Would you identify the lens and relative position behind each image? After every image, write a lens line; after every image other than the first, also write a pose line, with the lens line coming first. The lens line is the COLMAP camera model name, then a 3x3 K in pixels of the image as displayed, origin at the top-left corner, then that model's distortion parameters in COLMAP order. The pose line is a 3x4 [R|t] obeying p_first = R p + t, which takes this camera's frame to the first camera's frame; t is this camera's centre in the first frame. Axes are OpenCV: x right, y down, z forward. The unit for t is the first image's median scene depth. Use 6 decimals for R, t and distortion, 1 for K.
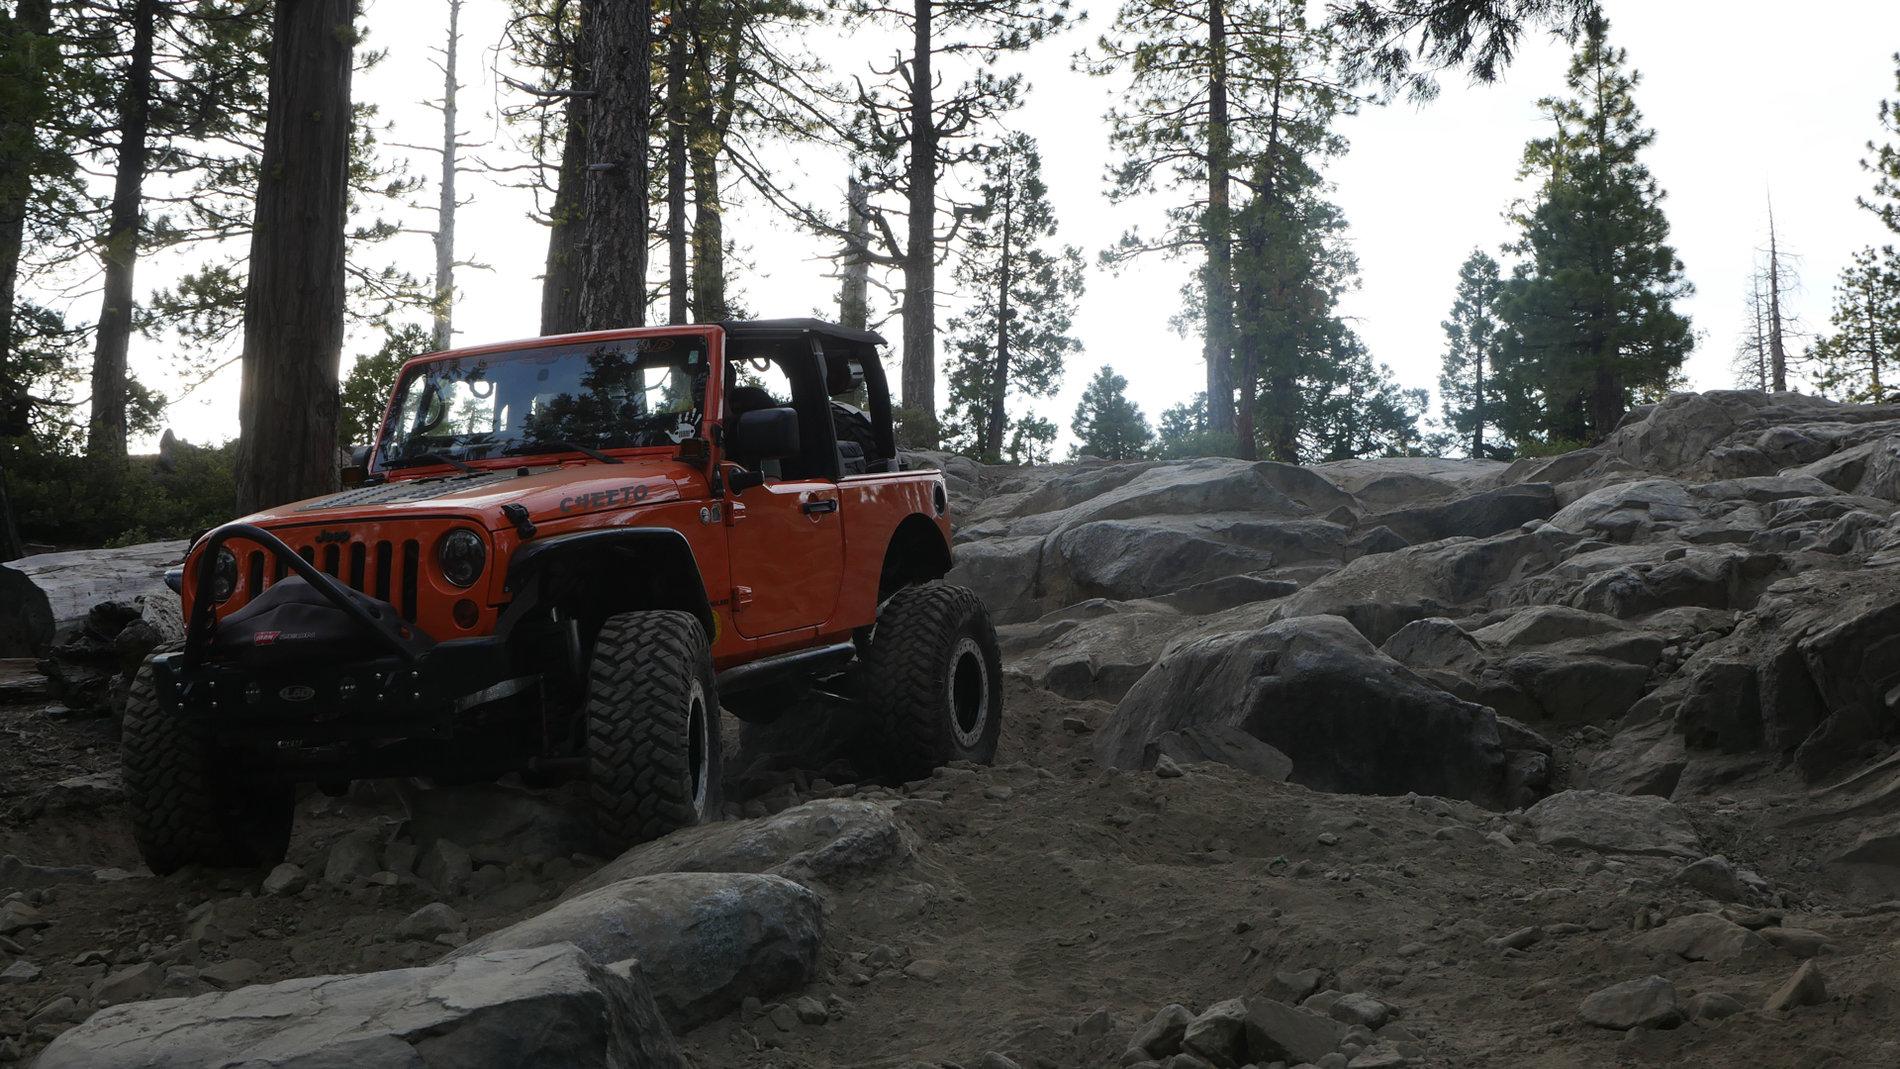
lens RADIAL K [[2340.0, 0, 931.1], [0, 2340.0, 543.7], [0, 0, 1]] dist [-0.015203, 0.039155]
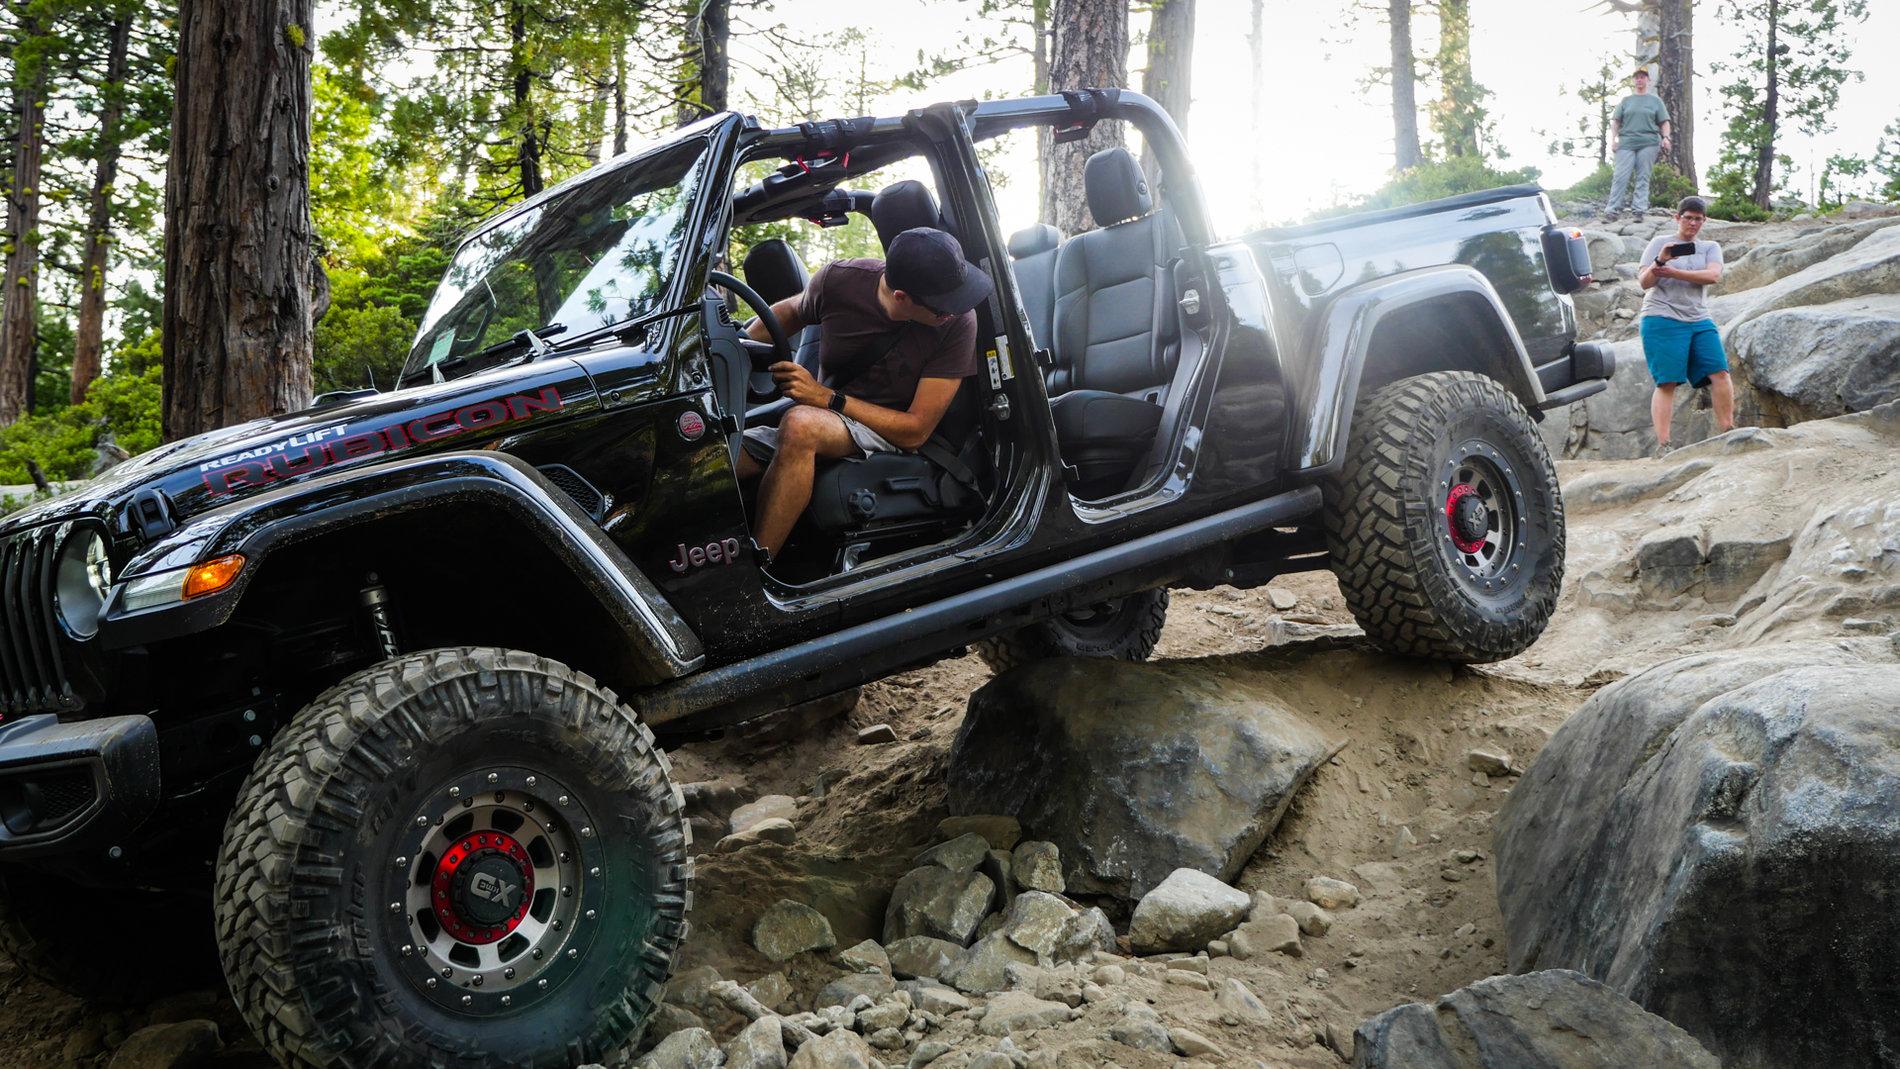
lens RADIAL K [[1910.5, 0, 950.0], [0, 1910.5, 534.5], [0, 0, 1]] dist [0.002867, 0.011364]
pose [[0.913911, -0.011988, -0.405738, 0.039642], [0.062462, 0.991812, 0.111392, -0.012459], [0.401080, -0.127146, 0.907176, 0.153461]]
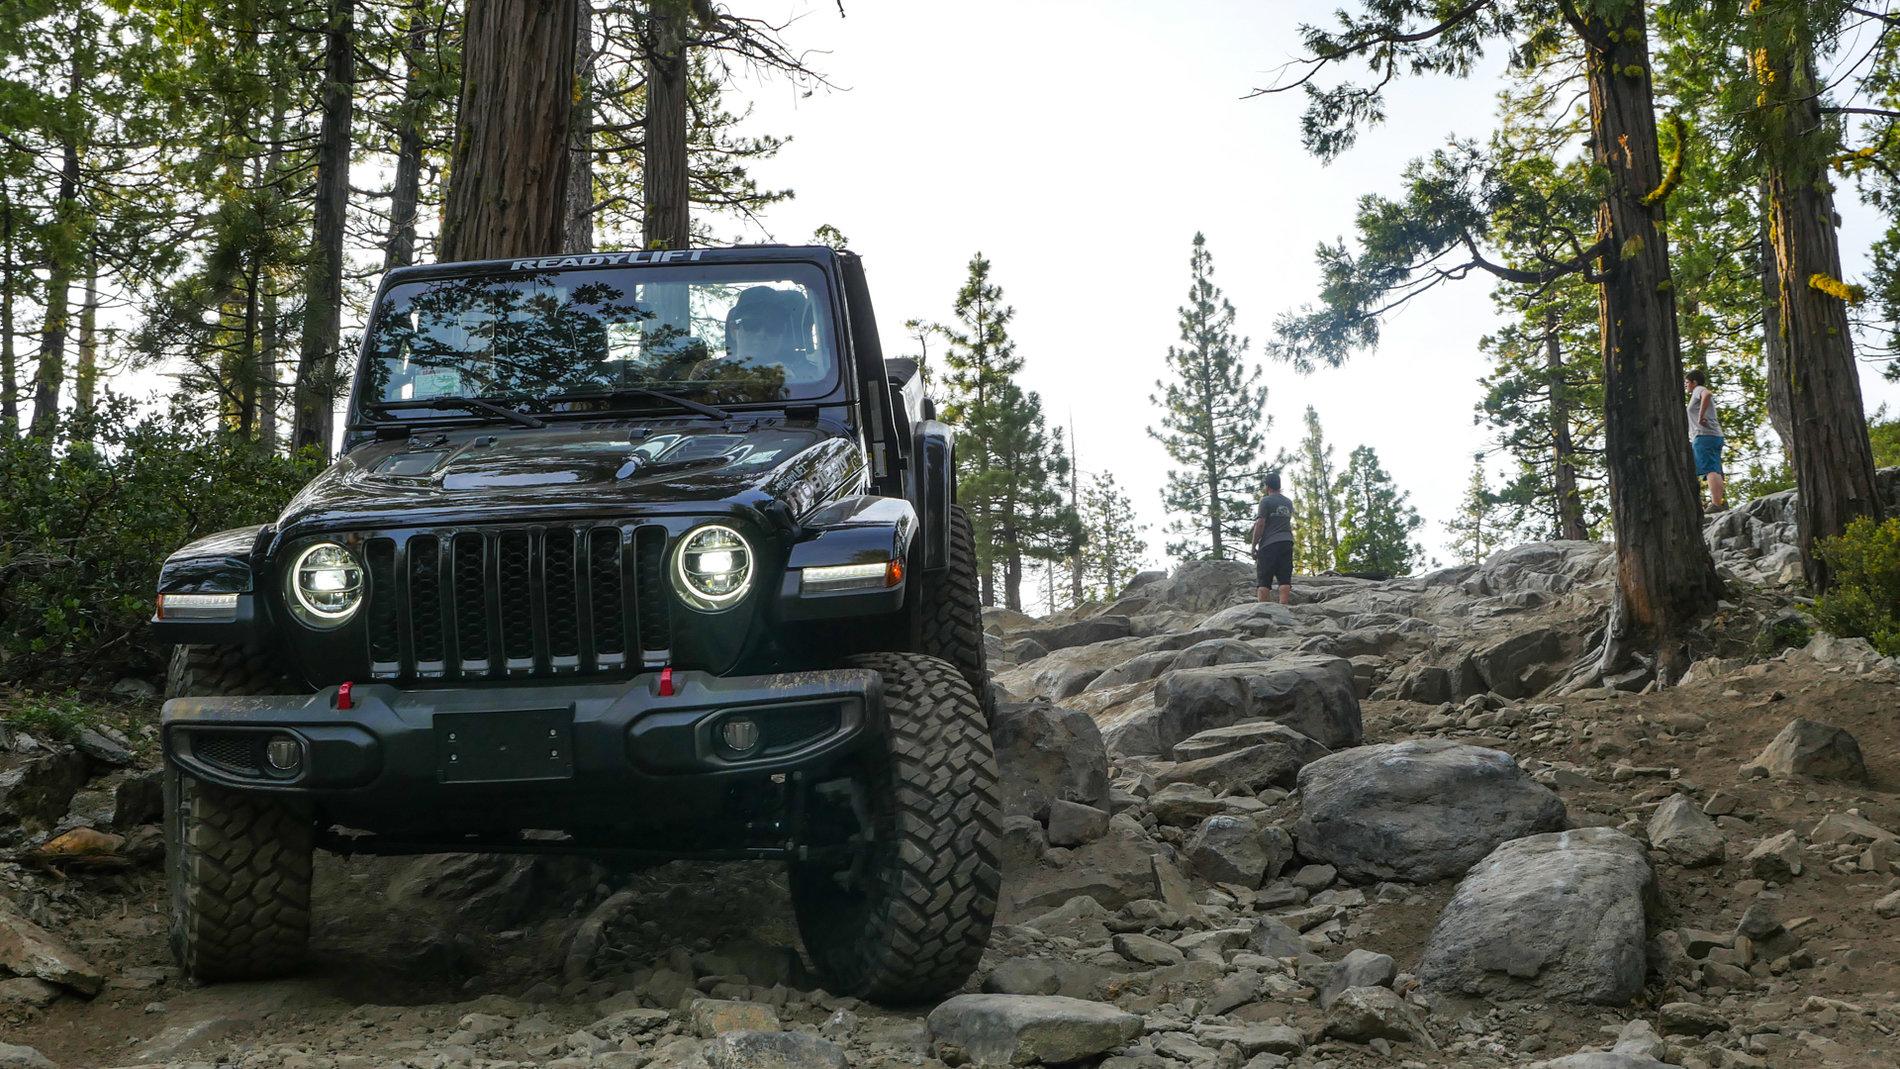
lens RADIAL K [[2528.5, 0, 948.7], [0, 2528.5, 506.6], [0, 0, 1]] dist [-0.007364, 0.040790]
pose [[0.938637, 0.067382, 0.338260, -0.190023], [-0.034333, 0.994114, -0.102759, 0.036607], [-0.343193, 0.084840, 0.935425, -0.213602]]
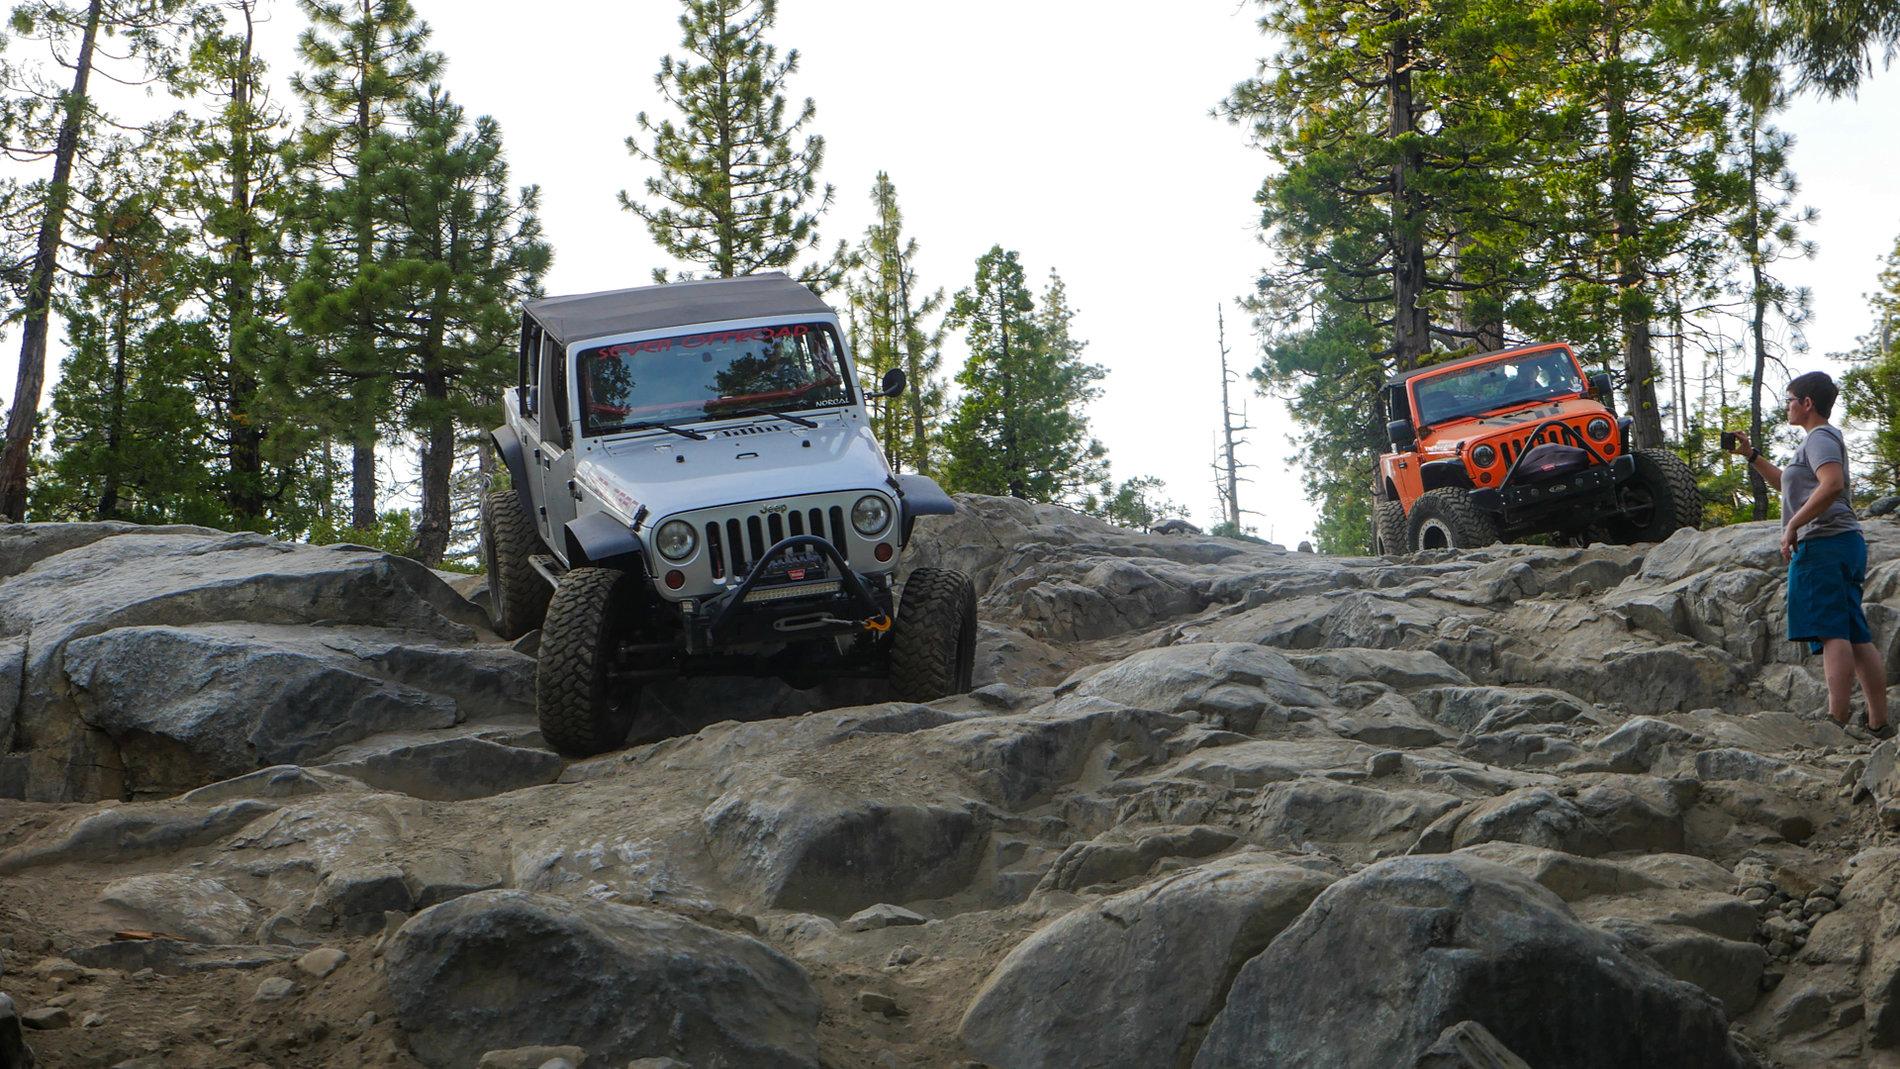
lens RADIAL K [[3705.8, 0, 961.8], [0, 3705.8, 541.1], [0, 0, 1]] dist [0.168036, 0.244188]
pose [[0.847040, 0.084030, 0.524845, -0.130750], [-0.067562, 0.996436, -0.050498, 0.001392], [-0.527218, 0.007314, 0.849698, 0.048603]]
